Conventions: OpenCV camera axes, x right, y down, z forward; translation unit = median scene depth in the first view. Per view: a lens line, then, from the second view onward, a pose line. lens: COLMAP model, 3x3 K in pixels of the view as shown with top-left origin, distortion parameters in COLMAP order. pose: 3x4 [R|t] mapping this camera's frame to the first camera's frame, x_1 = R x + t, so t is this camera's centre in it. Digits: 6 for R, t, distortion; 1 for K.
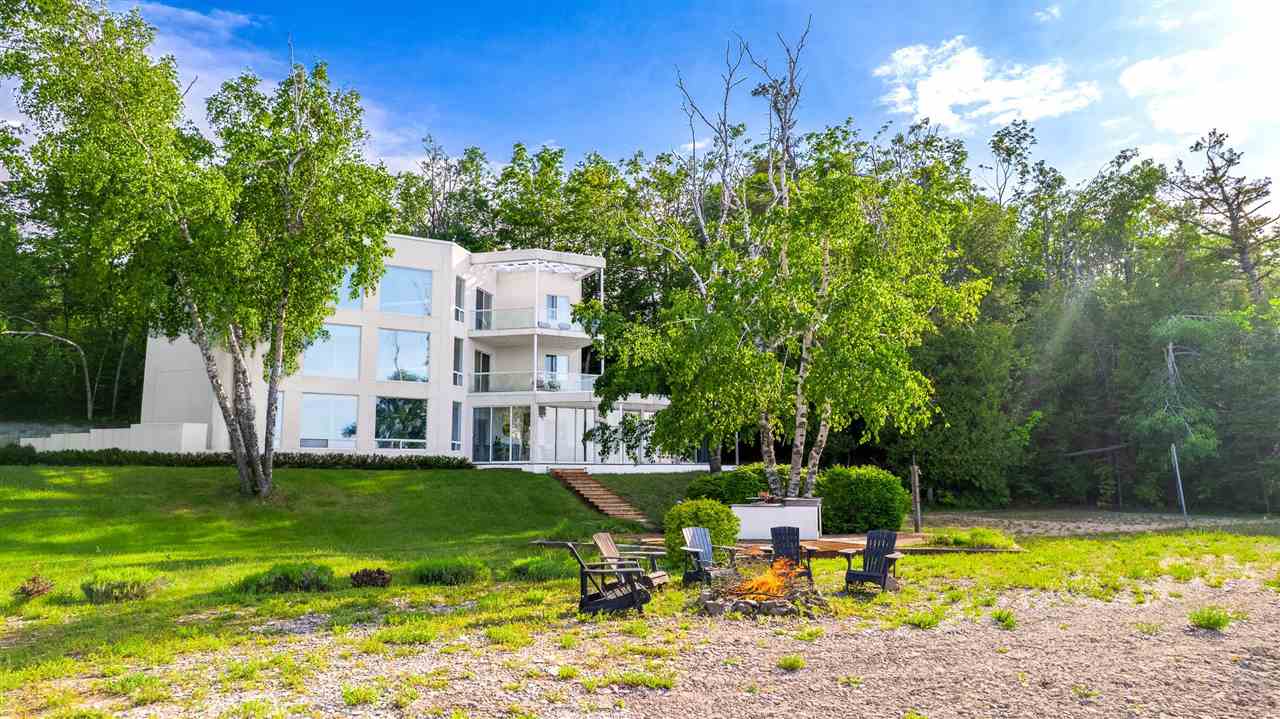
lens RADIAL K [[800.8, 0, 640.0], [0, 800.8, 359.5], [0, 0, 1]] dist [-0.081260, 0.067110]
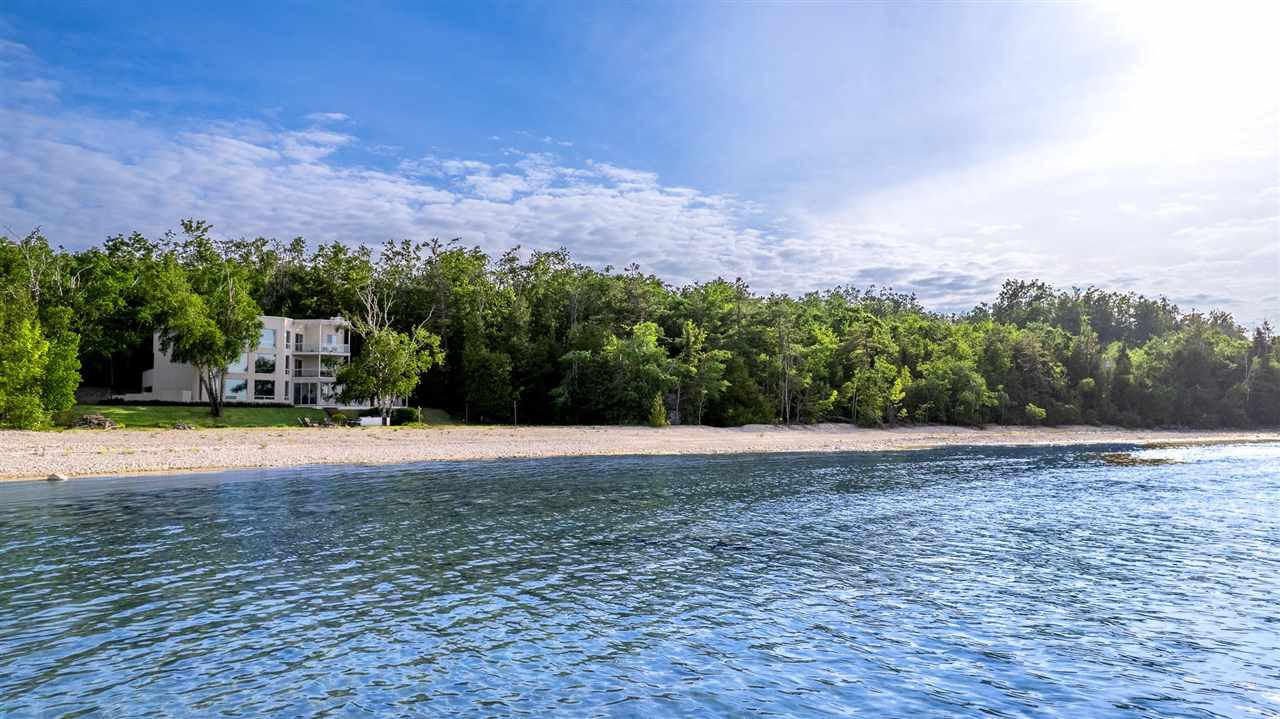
lens RADIAL K [[800.8, 0, 640.0], [0, 800.8, 359.5], [0, 0, 1]] dist [-0.081260, 0.067110]
pose [[0.984274, 0.012957, 0.176174, 0.433708], [-0.025872, 0.997126, 0.071211, -0.224527], [-0.174745, -0.074649, 0.981780, -1.666112]]
